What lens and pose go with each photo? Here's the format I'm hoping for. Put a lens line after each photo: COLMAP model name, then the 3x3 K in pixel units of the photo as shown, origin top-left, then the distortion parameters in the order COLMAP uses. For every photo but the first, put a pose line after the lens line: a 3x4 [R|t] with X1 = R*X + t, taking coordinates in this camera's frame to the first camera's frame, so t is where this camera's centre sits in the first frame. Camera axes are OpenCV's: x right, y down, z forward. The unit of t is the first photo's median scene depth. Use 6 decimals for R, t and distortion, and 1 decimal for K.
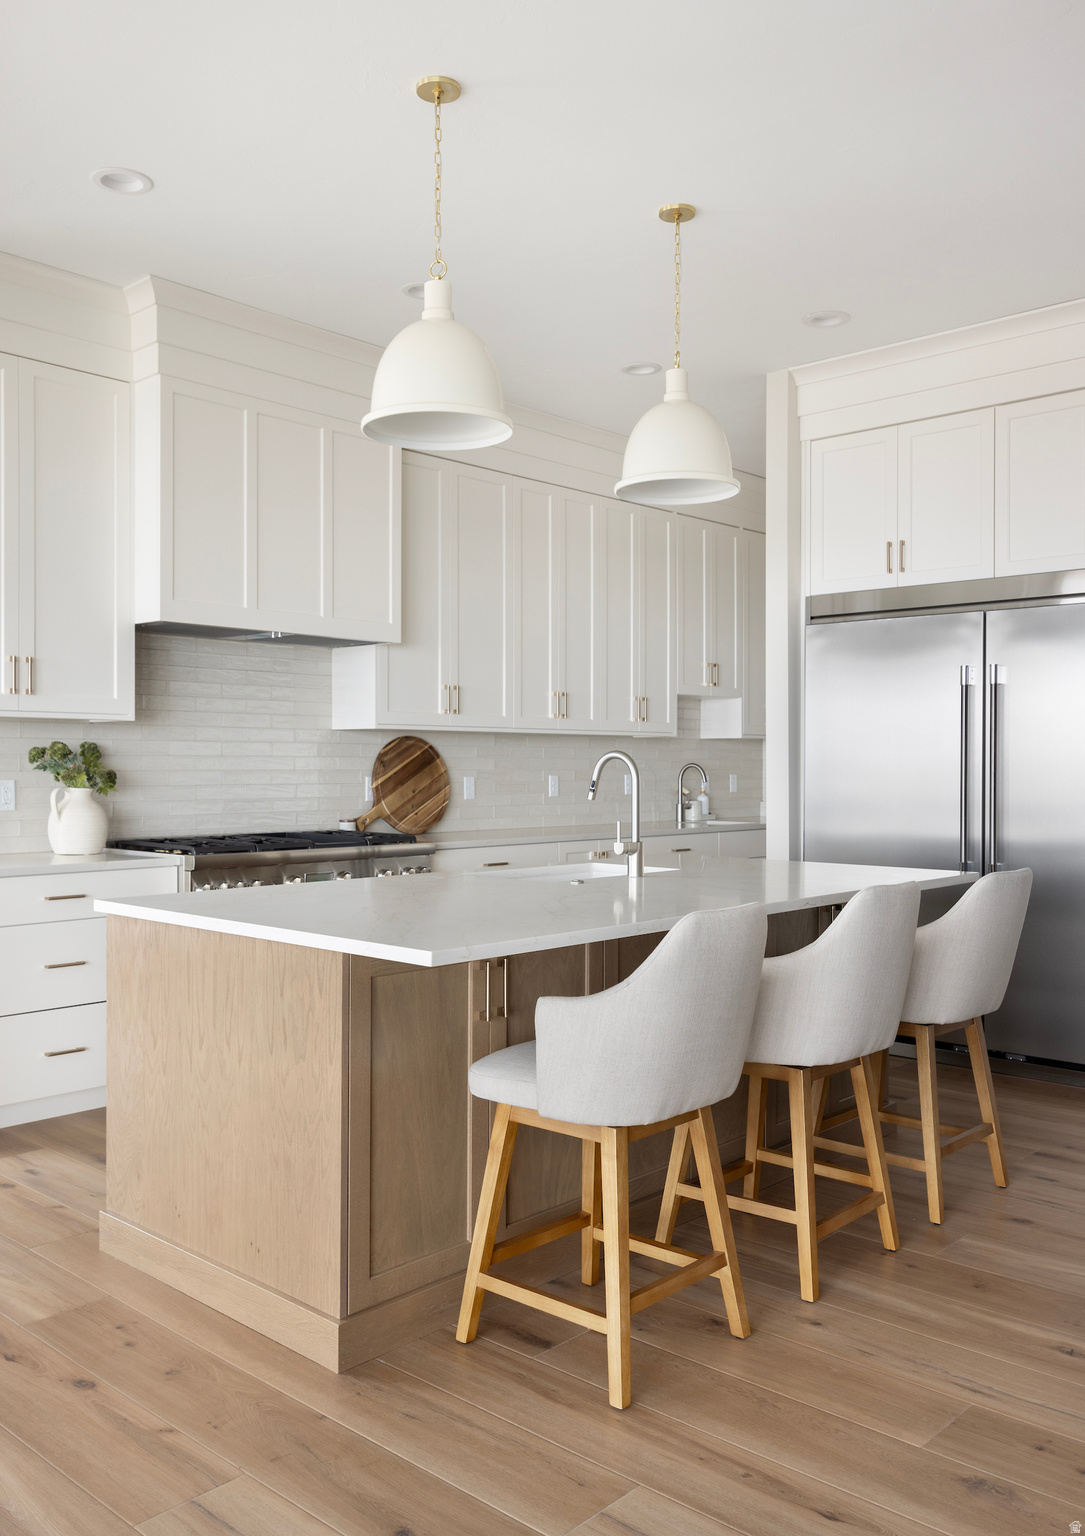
lens RADIAL K [[1293.4, 0, 517.2], [0, 1293.4, 768.9], [0, 0, 1]] dist [-0.018099, -0.007794]
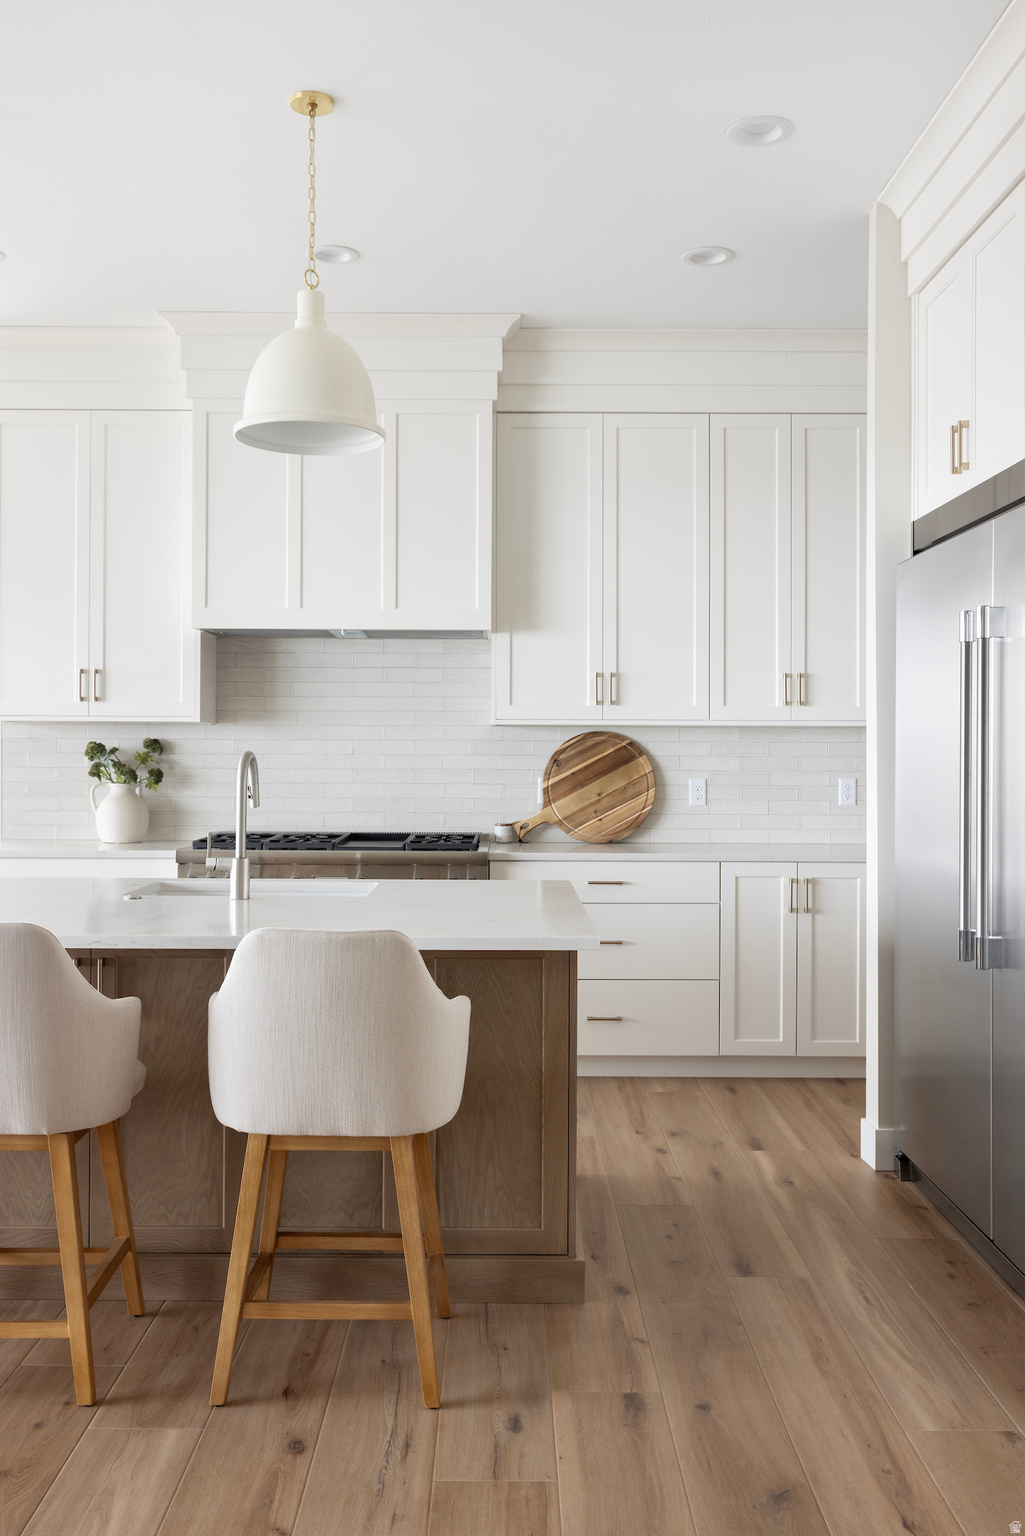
lens RADIAL K [[1346.6, 0, 500.2], [0, 1346.6, 742.5], [0, 0, 1]] dist [-0.007400, 0.002564]
pose [[0.685665, -0.004666, -0.727902, 0.606337], [-0.005850, 0.999912, -0.011920, -0.007215], [0.727894, 0.012431, 0.685577, 0.362629]]
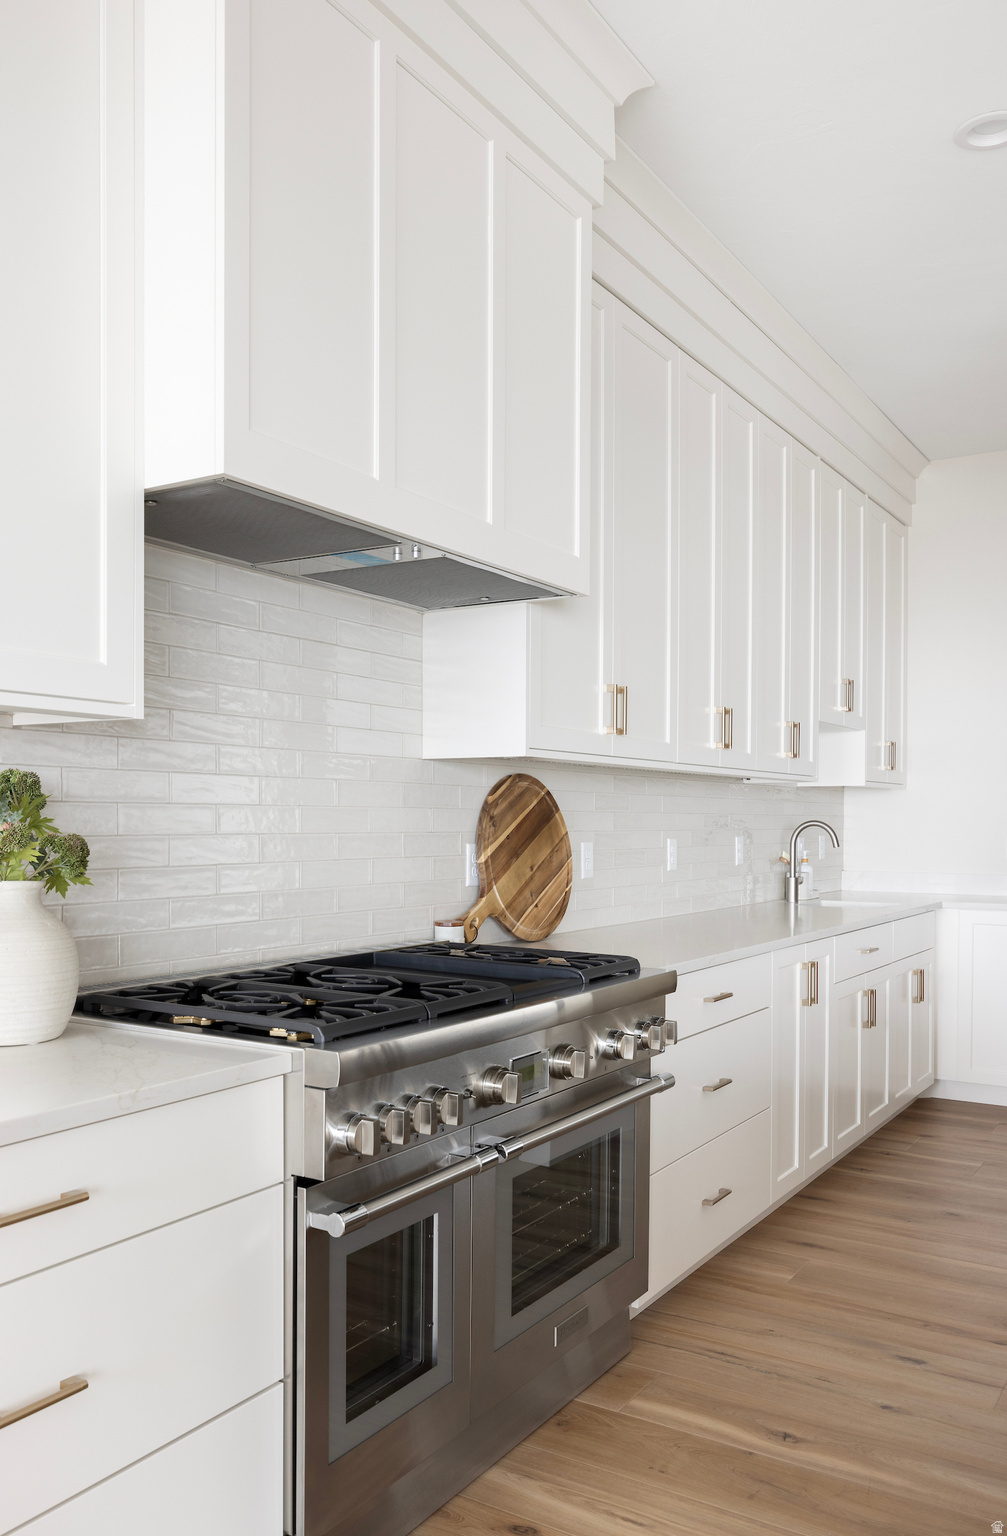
lens RADIAL K [[1224.2, 0, 492.4], [0, 1224.2, 844.6], [0, 0, 1]] dist [-0.004667, -0.008529]
pose [[0.982199, -0.001790, 0.187833, -0.226787], [-0.001360, 0.999861, 0.016642, -0.002783], [-0.187836, -0.016602, 0.982060, 0.512662]]
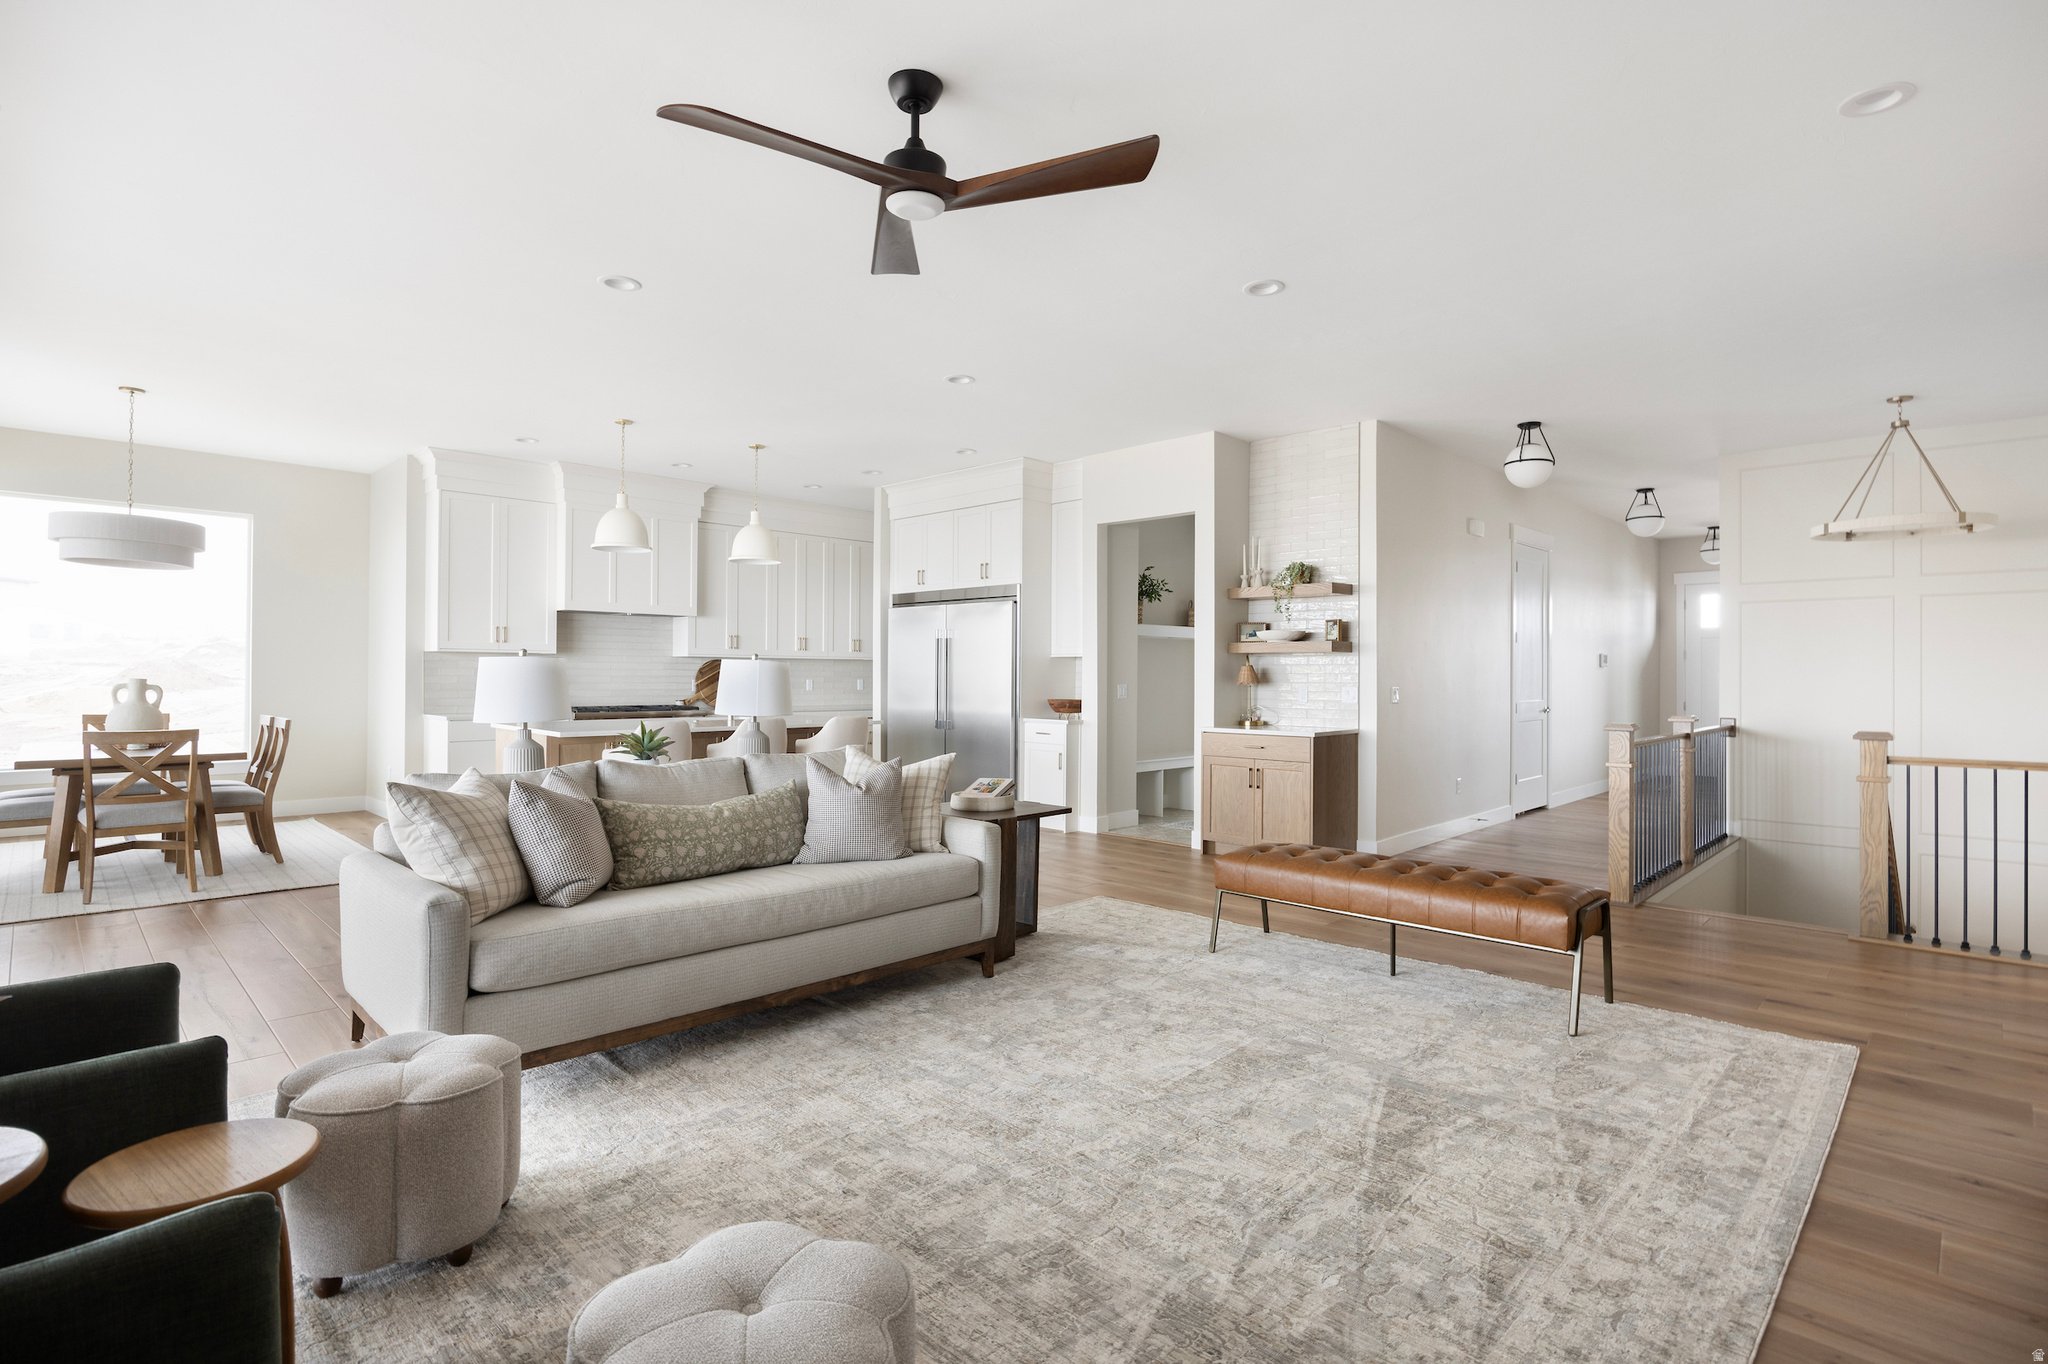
lens RADIAL K [[986.0, 0, 1030.4], [0, 986.0, 670.4], [0, 0, 1]] dist [-0.015548, 0.000538]
pose [[0.999893, 0.005820, -0.013438, 0.481840], [-0.005915, 0.999958, -0.007004, -0.000594], [0.013396, 0.007082, 0.999885, -0.606720]]
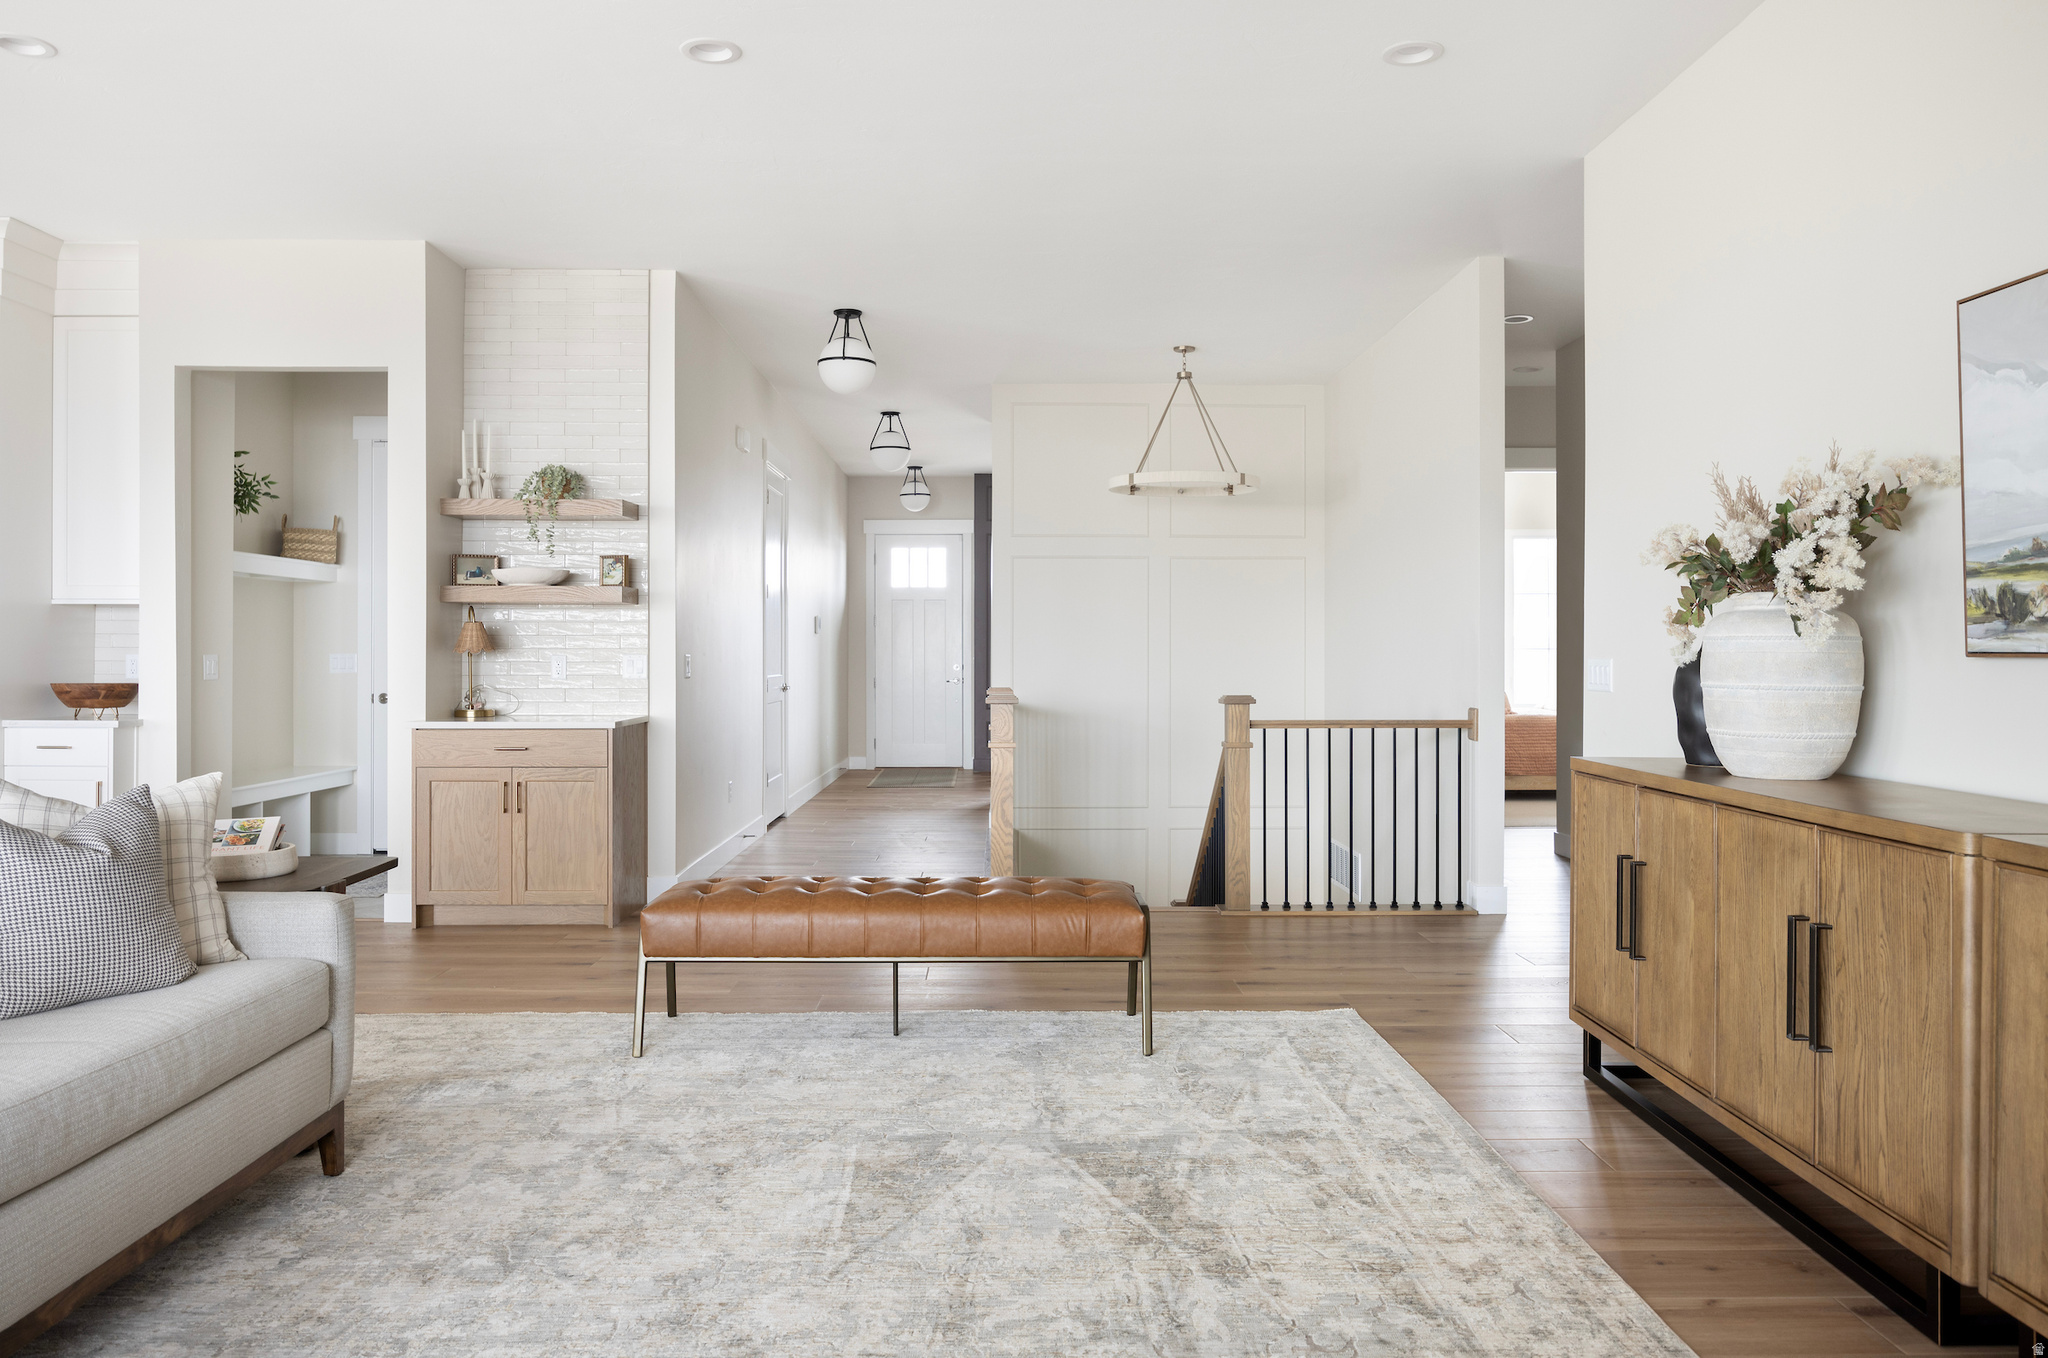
lens RADIAL K [[1460.9, 0, 1015.5], [0, 1460.9, 661.2], [0, 0, 1]] dist [-0.005283, -0.003688]
pose [[0.714668, -0.000355, 0.699463, 0.231078], [-0.001176, 0.999998, 0.001709, 0.011726], [-0.699463, -0.002044, 0.714666, -0.494054]]
